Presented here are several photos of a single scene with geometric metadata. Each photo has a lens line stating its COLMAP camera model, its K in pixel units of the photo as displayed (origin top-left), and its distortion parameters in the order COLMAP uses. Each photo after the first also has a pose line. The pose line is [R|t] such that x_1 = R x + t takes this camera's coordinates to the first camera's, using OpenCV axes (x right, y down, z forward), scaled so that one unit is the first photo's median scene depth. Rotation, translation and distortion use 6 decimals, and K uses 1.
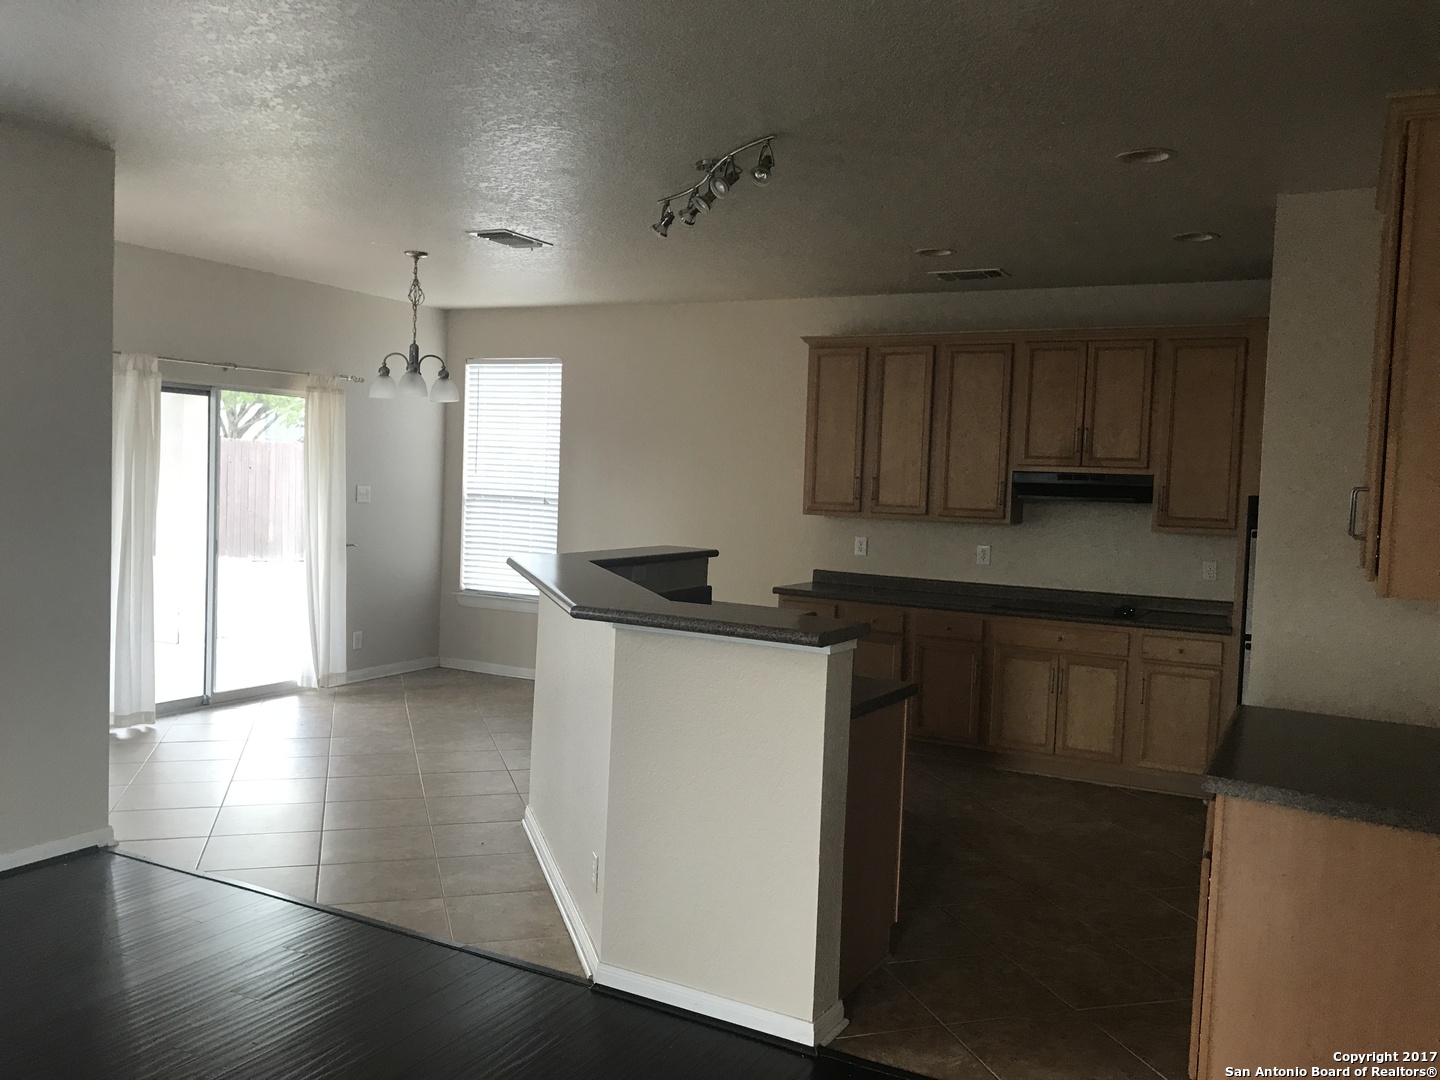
lens RADIAL K [[1174.5, 0, 718.1], [0, 1174.5, 542.3], [0, 0, 1]] dist [0.023360, -0.033861]
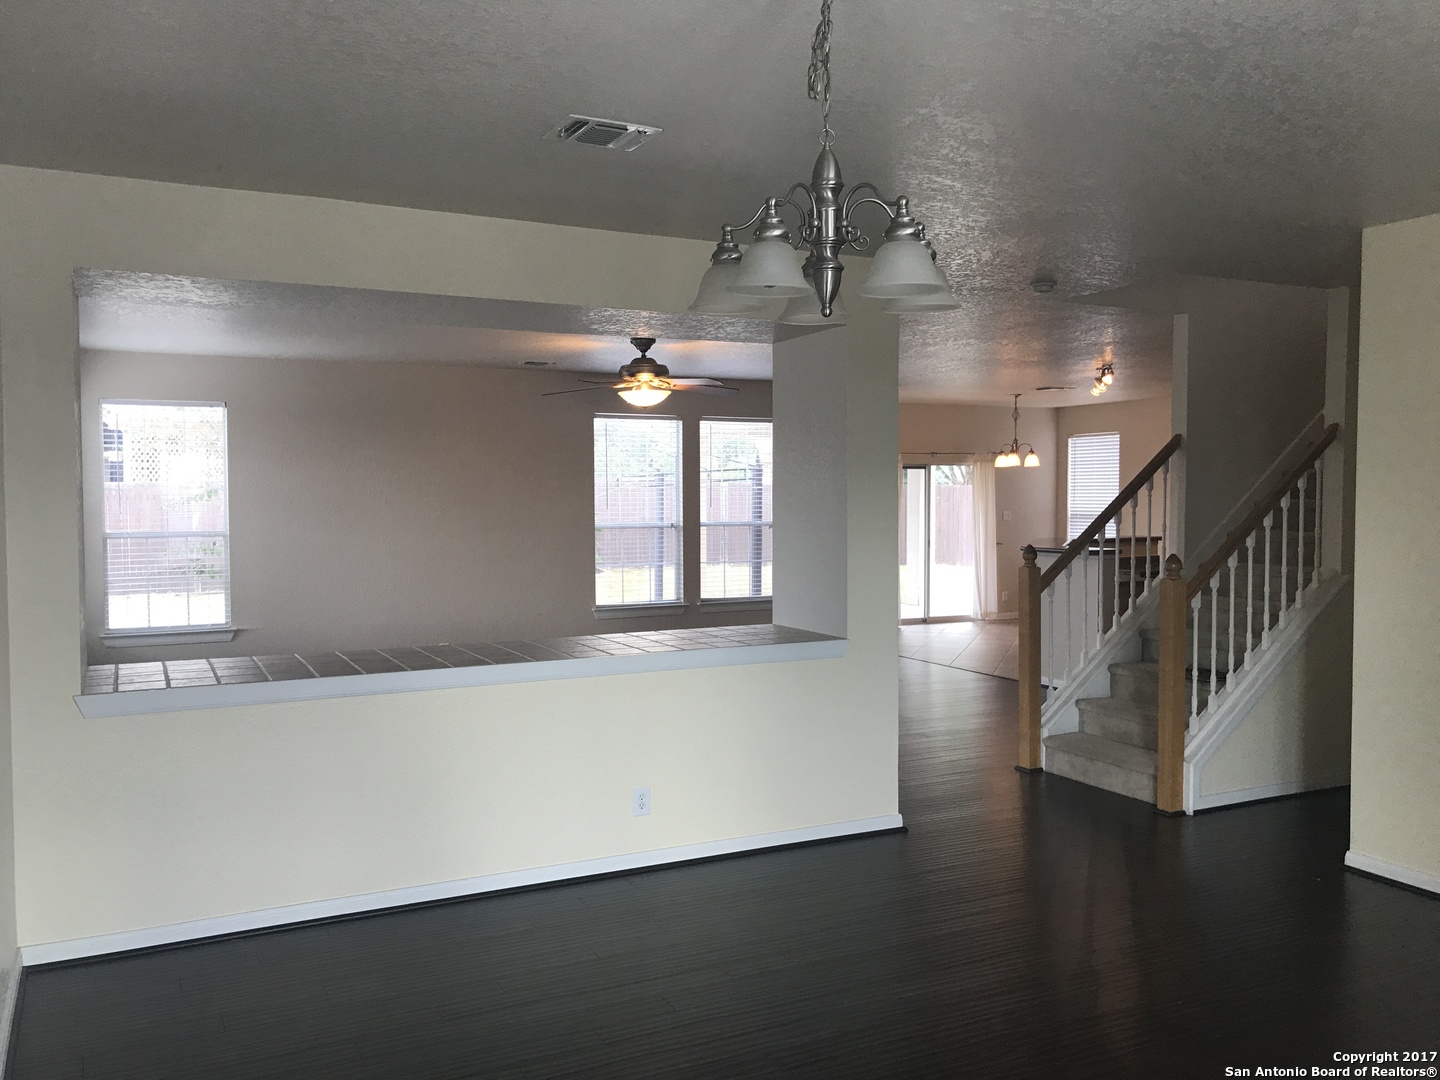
lens RADIAL K [[1174.5, 0, 721.1], [0, 1174.5, 539.2], [0, 0, 1]] dist [0.023360, -0.033861]
pose [[0.814465, -0.018535, -0.579916, 0.482764], [0.000020, 0.999491, -0.031917, 0.065579], [0.580212, 0.025984, 0.814051, -0.905362]]
